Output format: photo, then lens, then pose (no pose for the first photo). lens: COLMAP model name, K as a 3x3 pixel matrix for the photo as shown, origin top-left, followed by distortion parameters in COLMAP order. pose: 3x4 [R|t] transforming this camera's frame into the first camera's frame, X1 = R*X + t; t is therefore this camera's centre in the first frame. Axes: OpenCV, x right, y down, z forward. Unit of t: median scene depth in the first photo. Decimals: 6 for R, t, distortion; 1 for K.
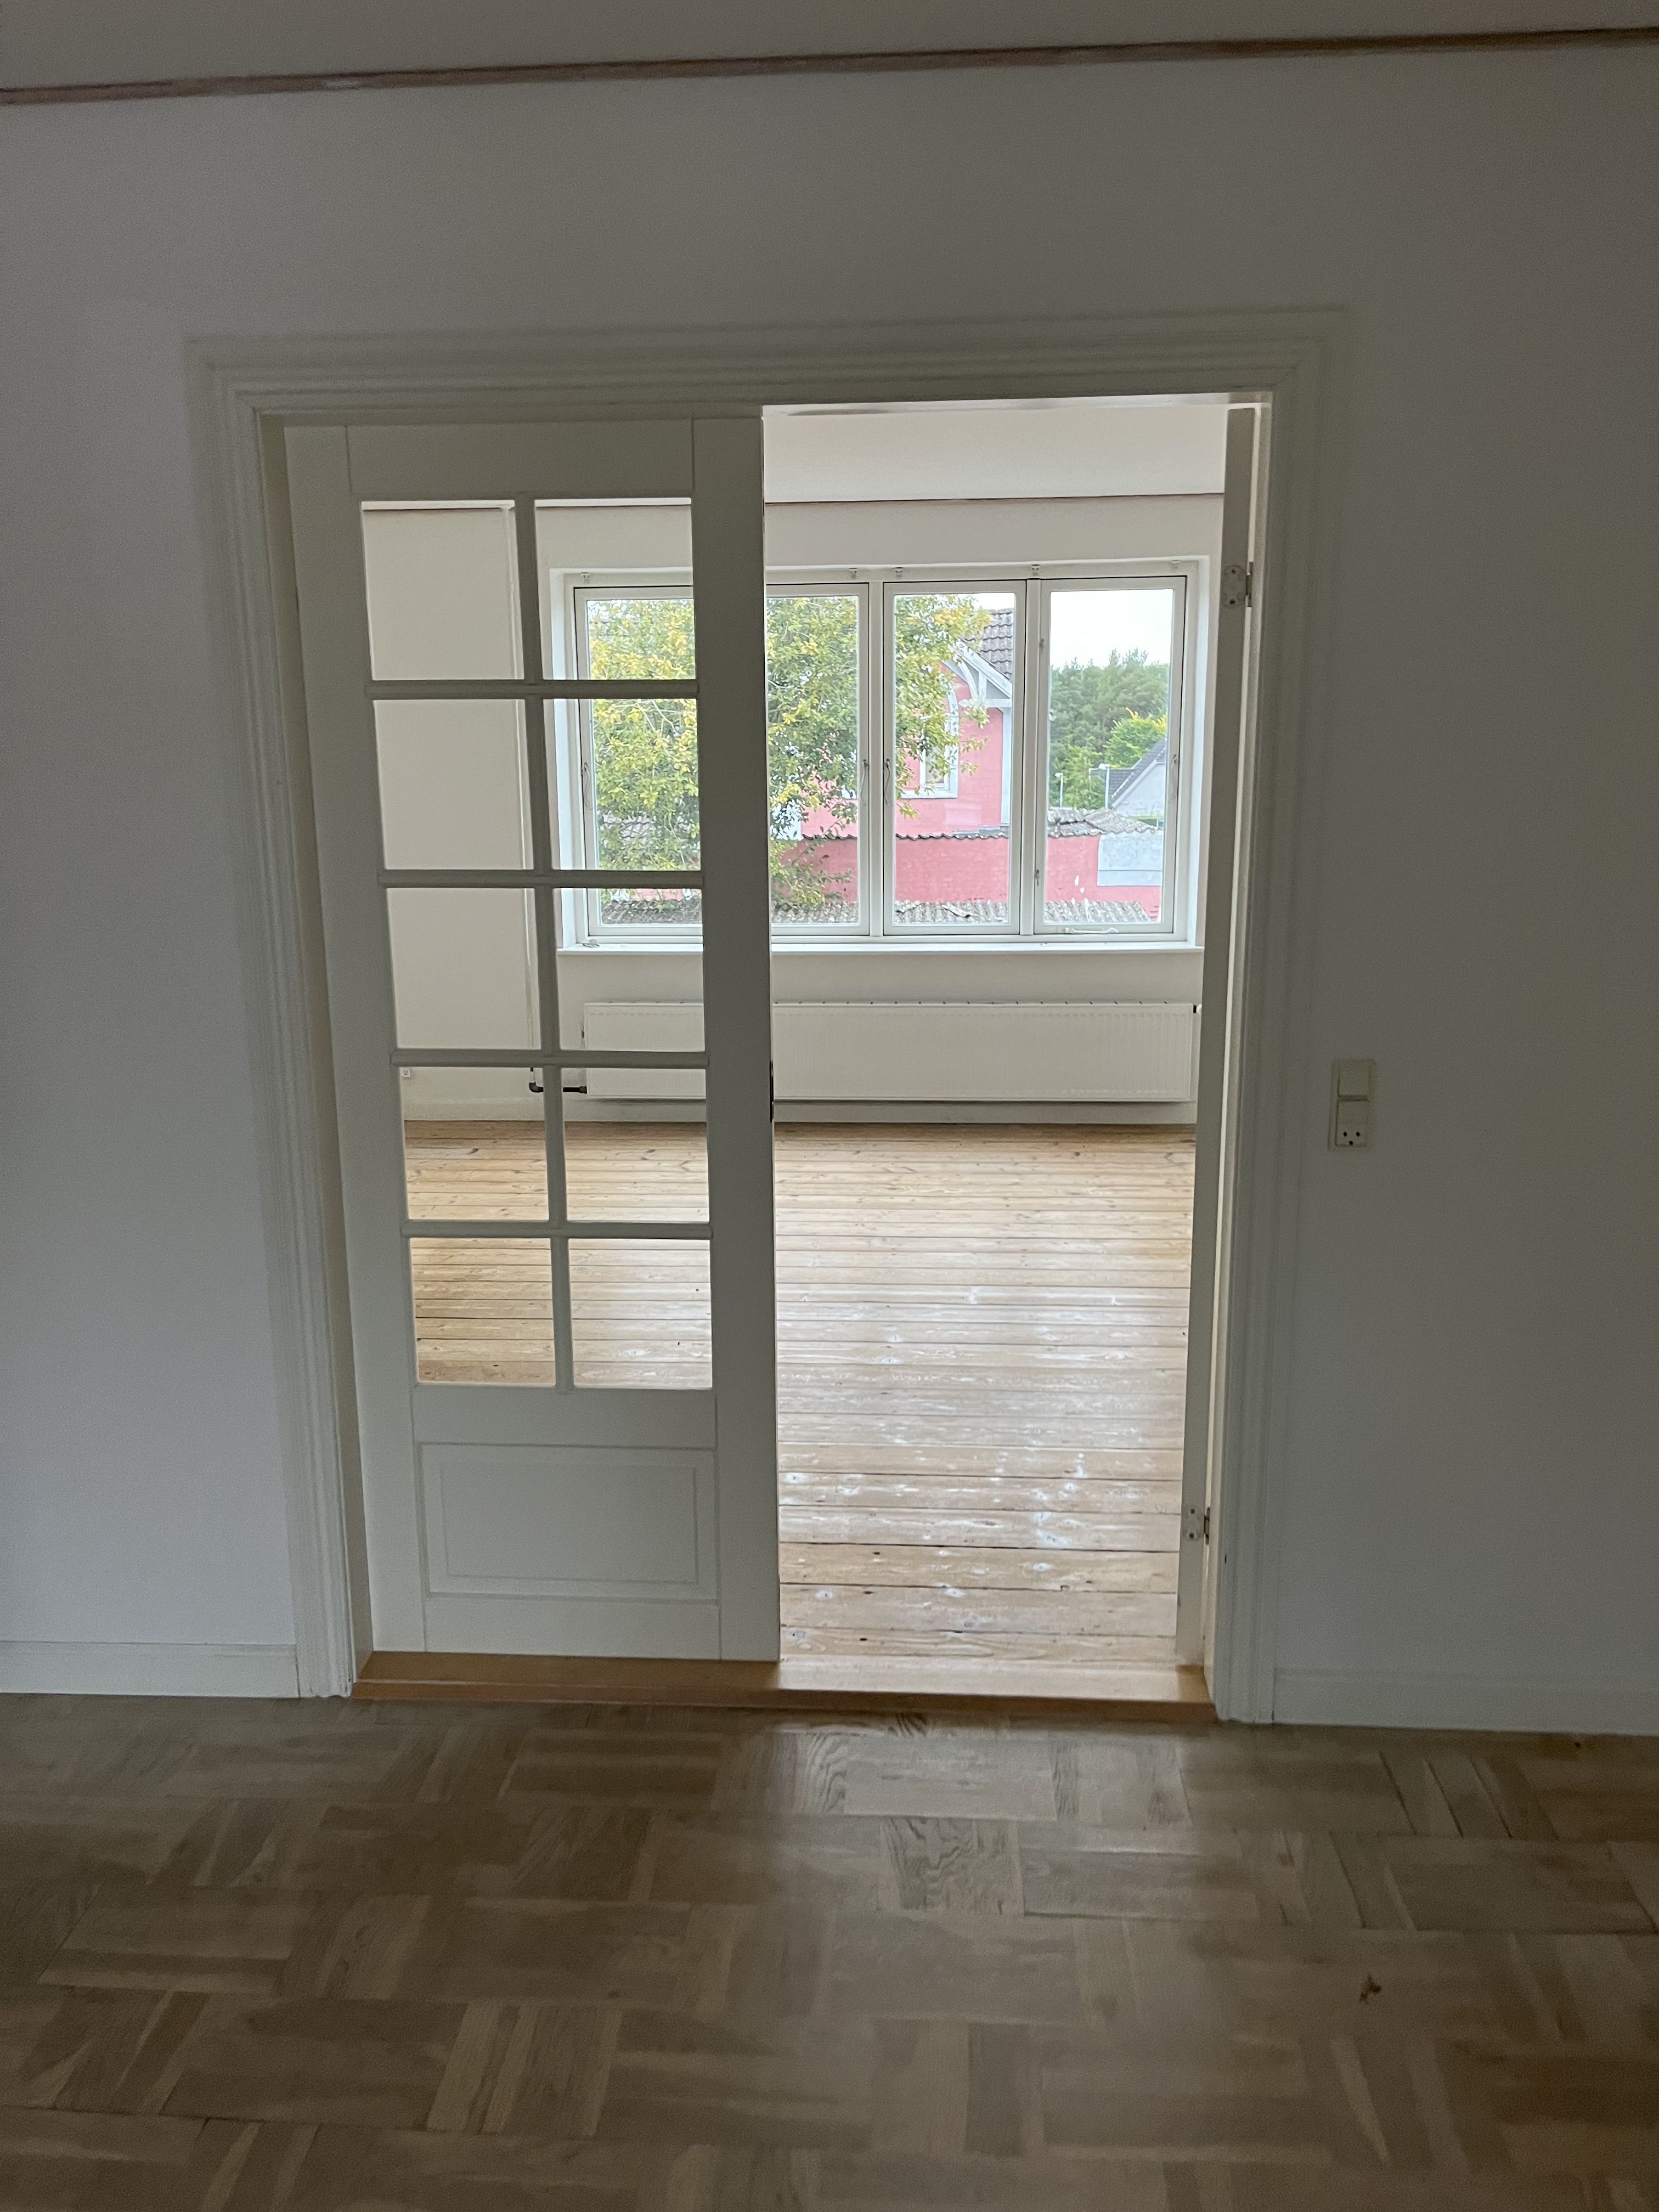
lens RADIAL K [[1689.9, 0, 830.4], [0, 1689.9, 1103.6], [0, 0, 1]] dist [0.022488, -0.003546]
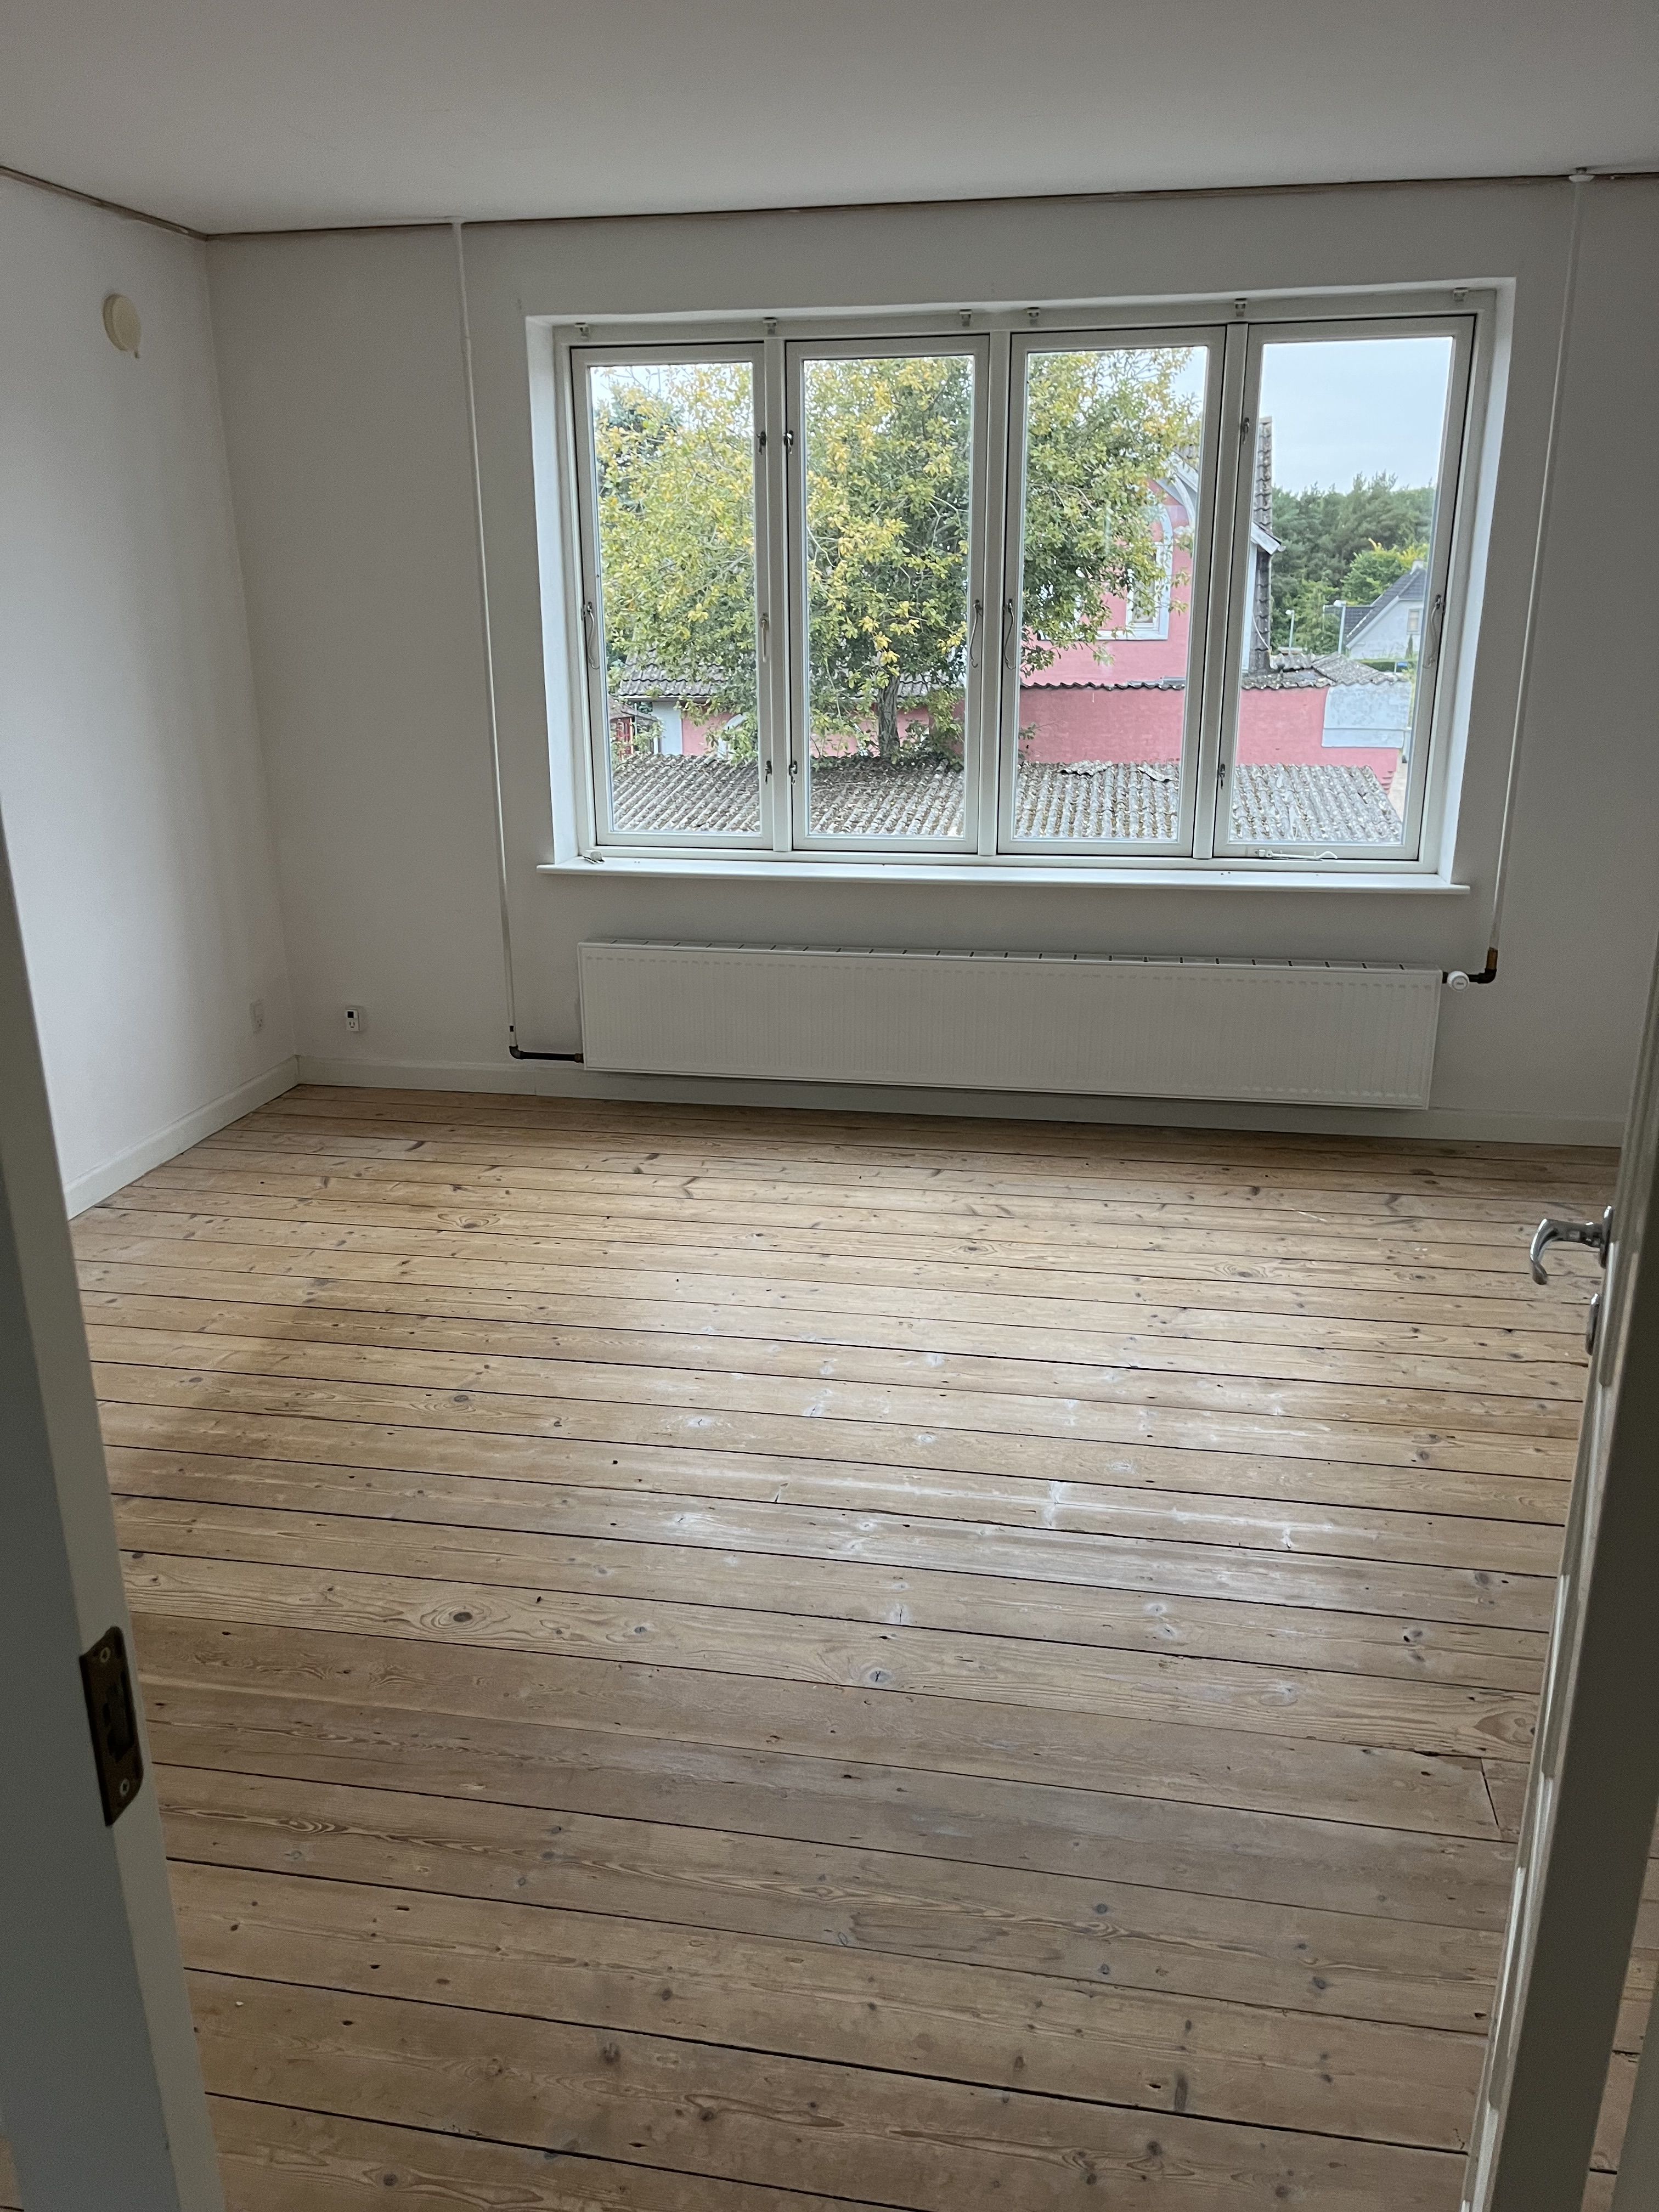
lens RADIAL K [[1689.9, 0, 833.0], [0, 1689.9, 1108.2], [0, 0, 1]] dist [0.022488, -0.003546]
pose [[0.992543, 0.039983, -0.115153, 0.050141], [-0.028987, 0.994995, 0.095632, -0.060608], [0.118401, -0.091580, 0.988734, 0.284381]]
